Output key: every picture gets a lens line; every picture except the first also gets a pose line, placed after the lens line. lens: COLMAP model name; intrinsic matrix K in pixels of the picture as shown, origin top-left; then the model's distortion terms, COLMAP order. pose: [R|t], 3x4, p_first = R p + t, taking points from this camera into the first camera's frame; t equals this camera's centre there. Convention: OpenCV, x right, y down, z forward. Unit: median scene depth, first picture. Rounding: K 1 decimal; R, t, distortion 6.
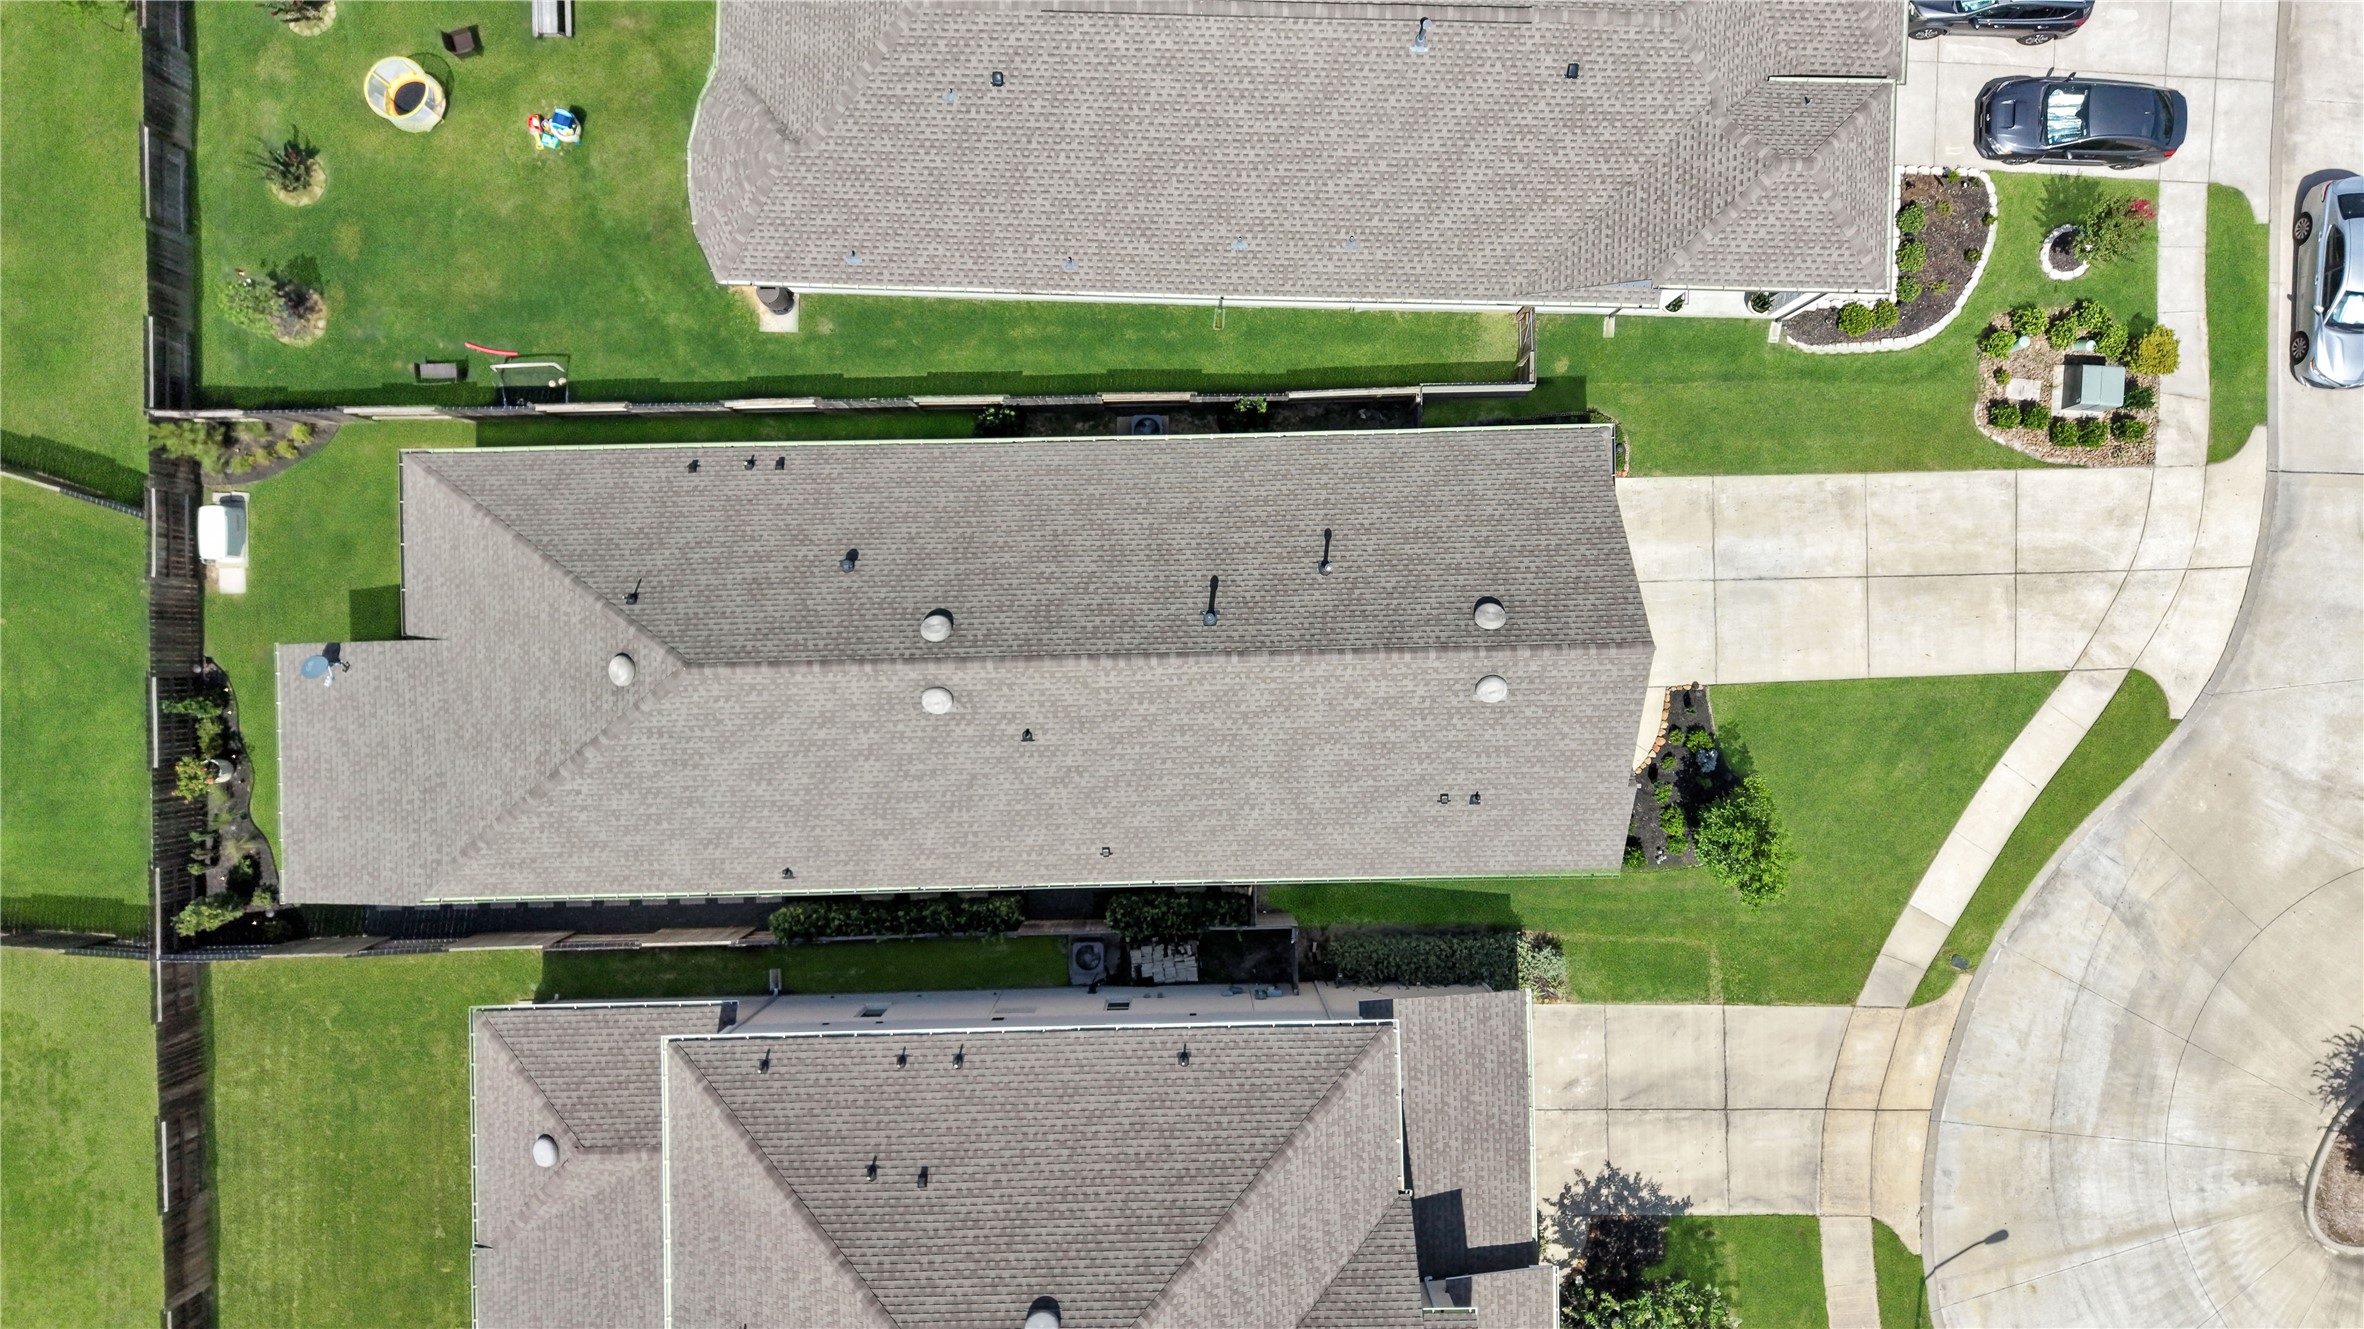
lens RADIAL K [[1569.9, 0, 1186.9], [0, 1569.9, 668.5], [0, 0, 1]] dist [0.057519, -0.011809]
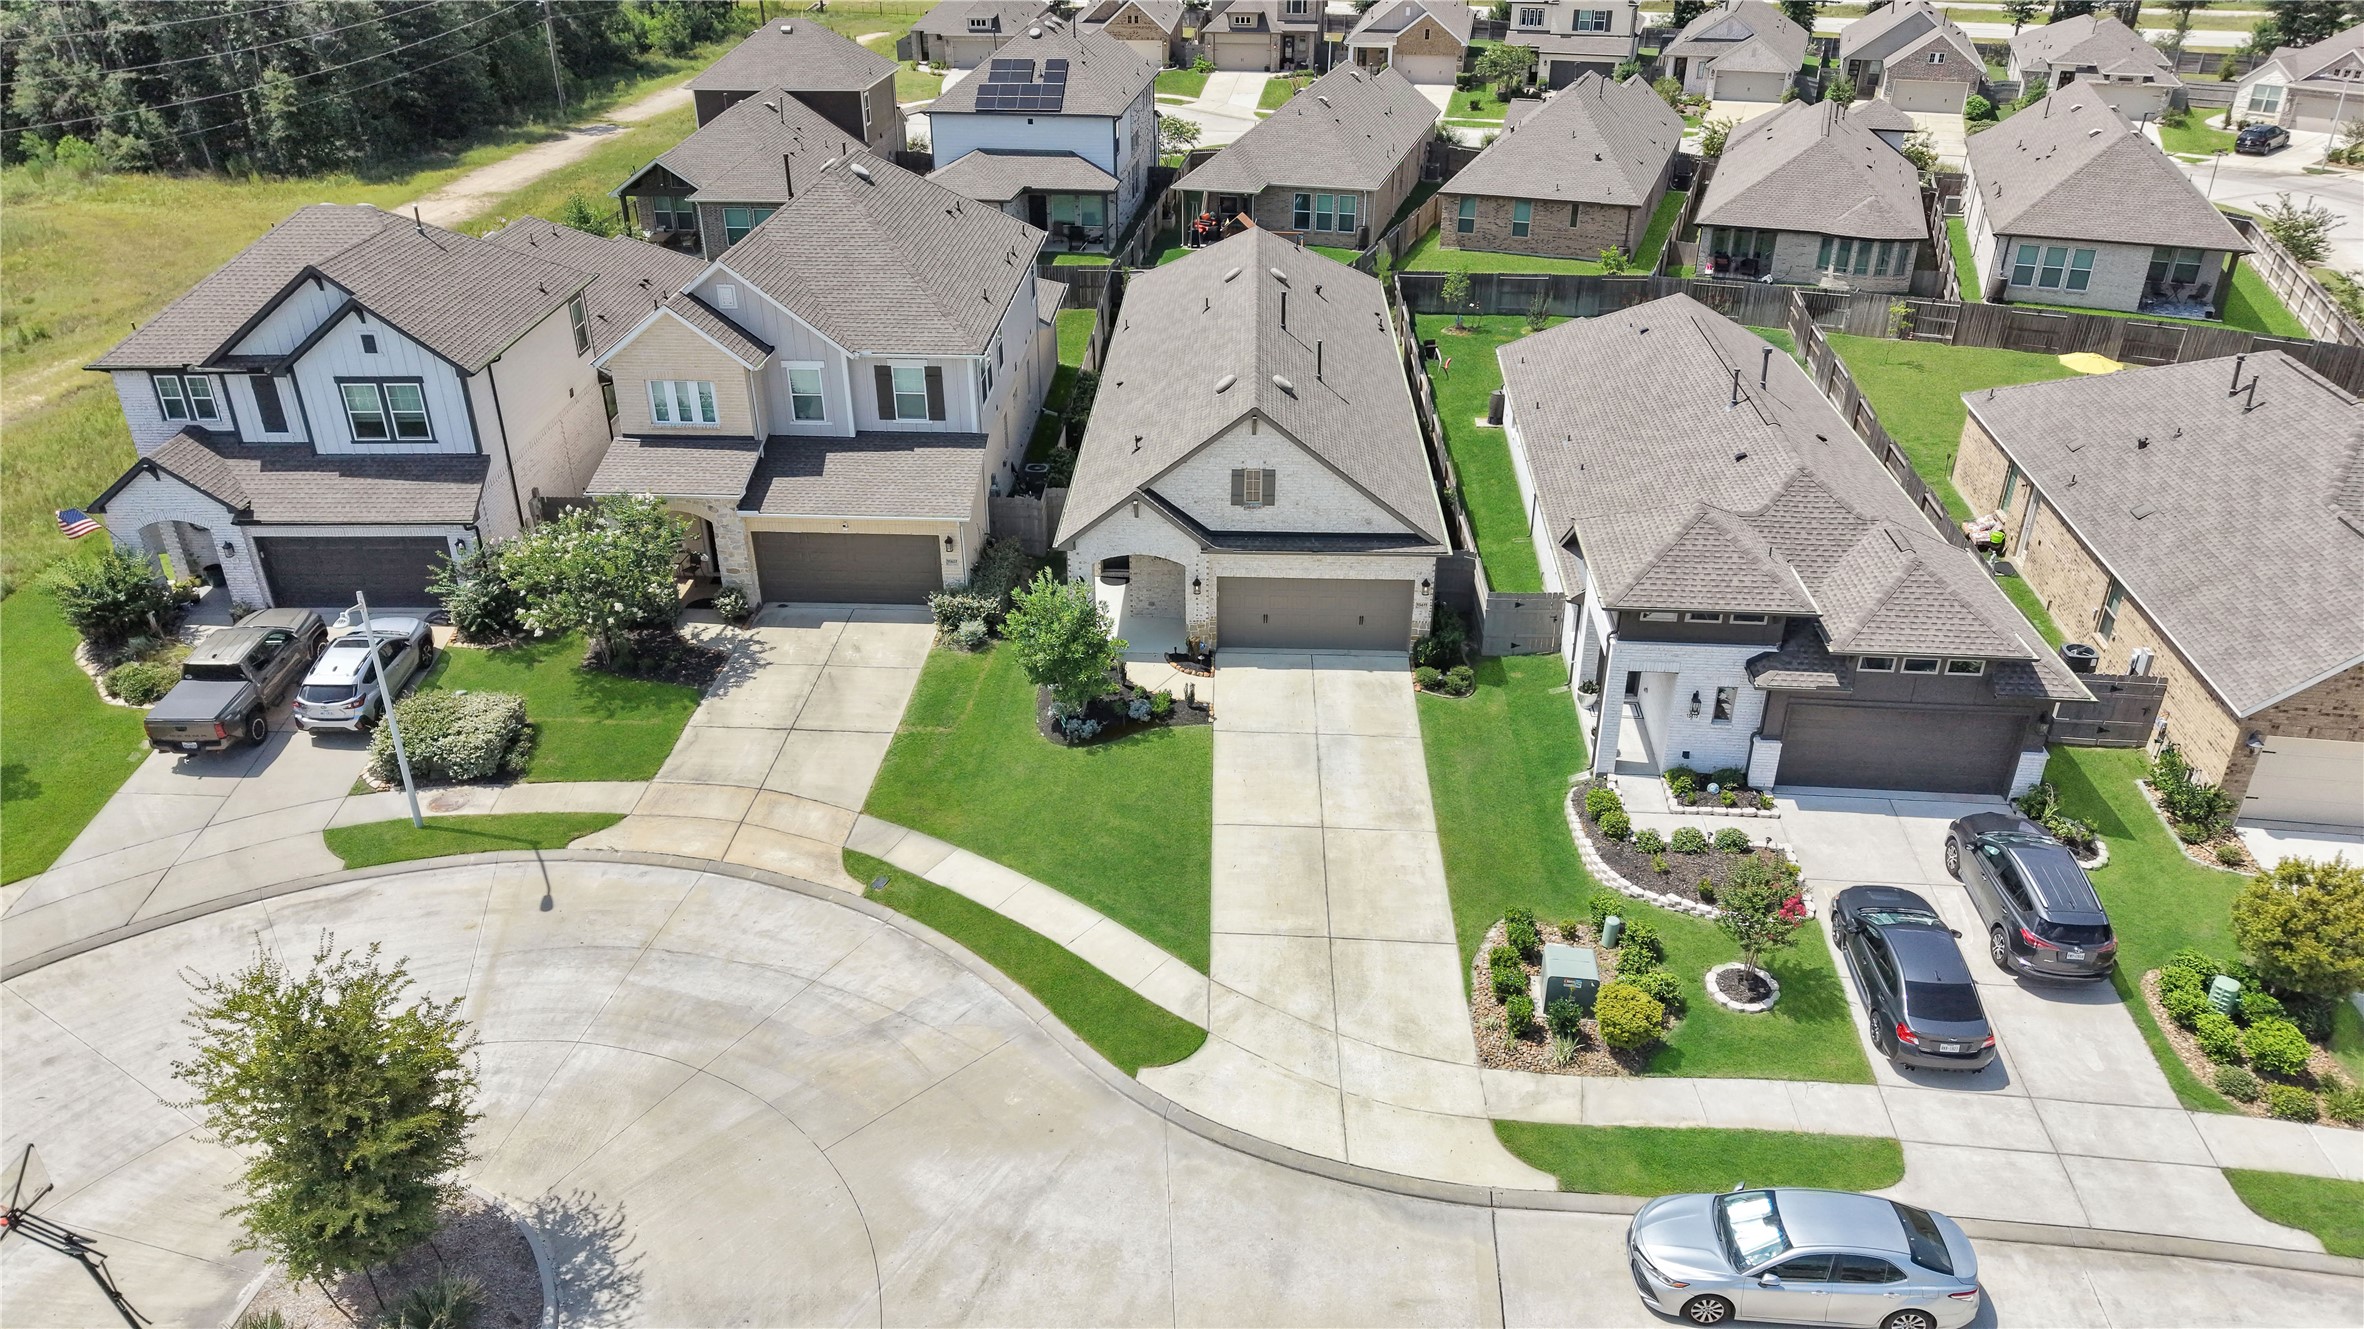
lens RADIAL K [[1569.9, 0, 1196.2], [0, 1569.9, 668.2], [0, 0, 1]] dist [0.057519, -0.011809]
pose [[-0.057187, 0.445277, -0.893565, 1.183652], [-0.998361, -0.023413, 0.052227, -0.029172], [0.002334, 0.895087, 0.445886, 0.513240]]
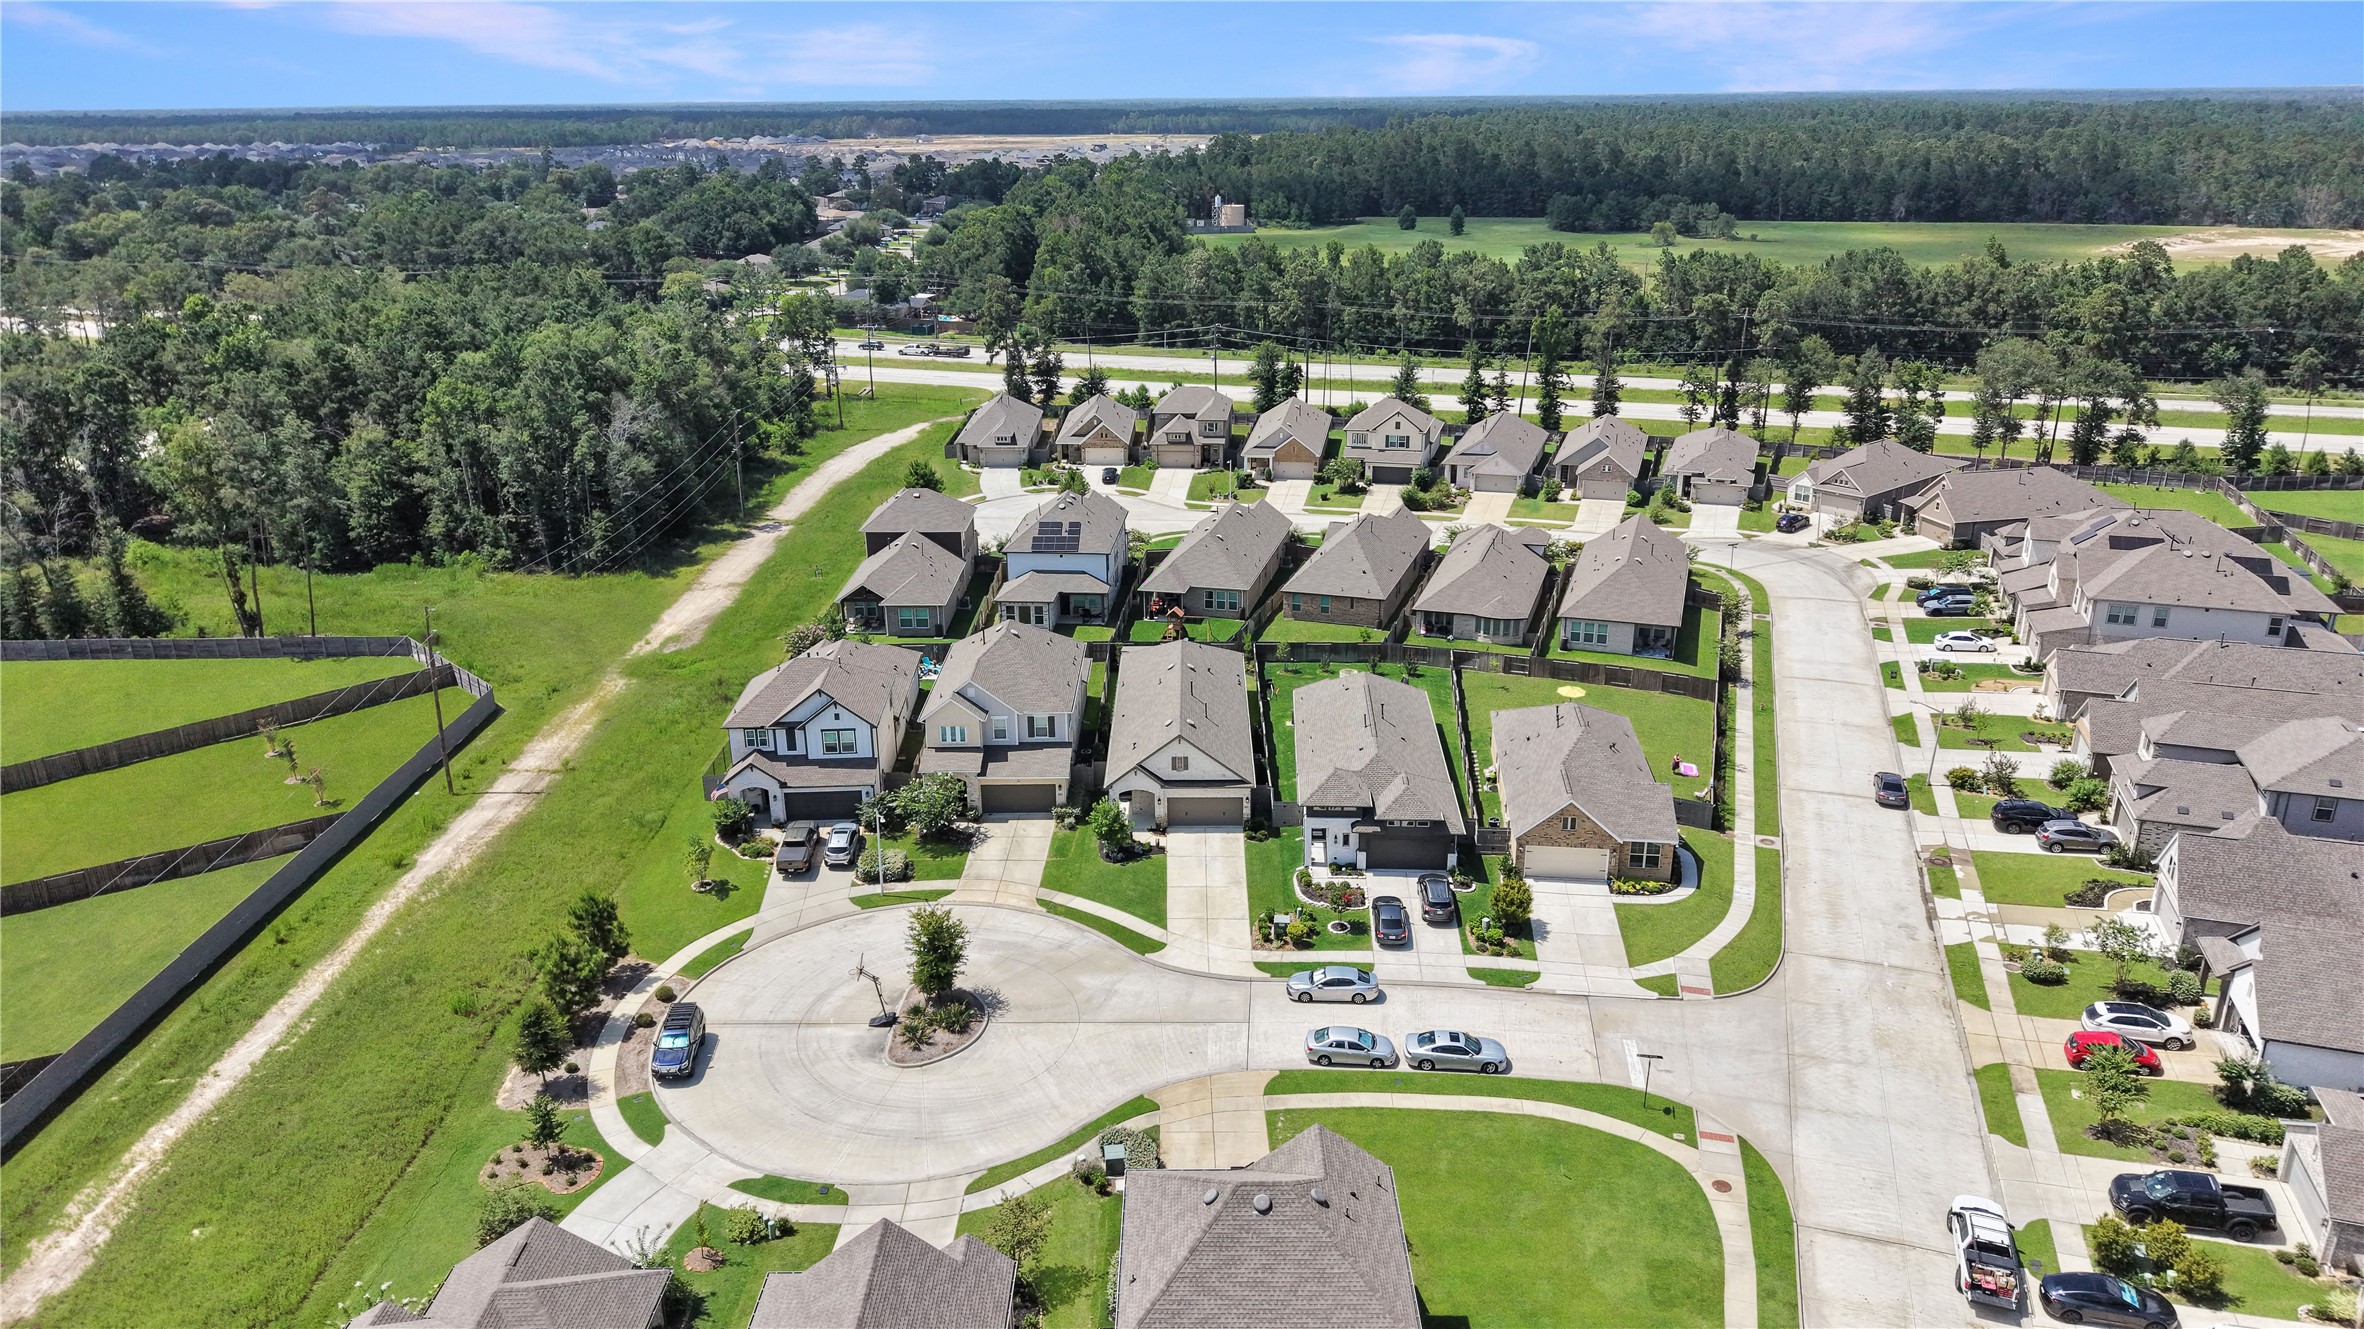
lens RADIAL K [[1569.9, 0, 1180.9], [0, 1569.9, 659.7], [0, 0, 1]] dist [0.057519, -0.011809]
pose [[-0.029211, 0.309820, -0.950346, 2.686255], [-0.999452, 0.005784, 0.032606, -0.099277], [0.015599, 0.950778, 0.309481, -0.125283]]
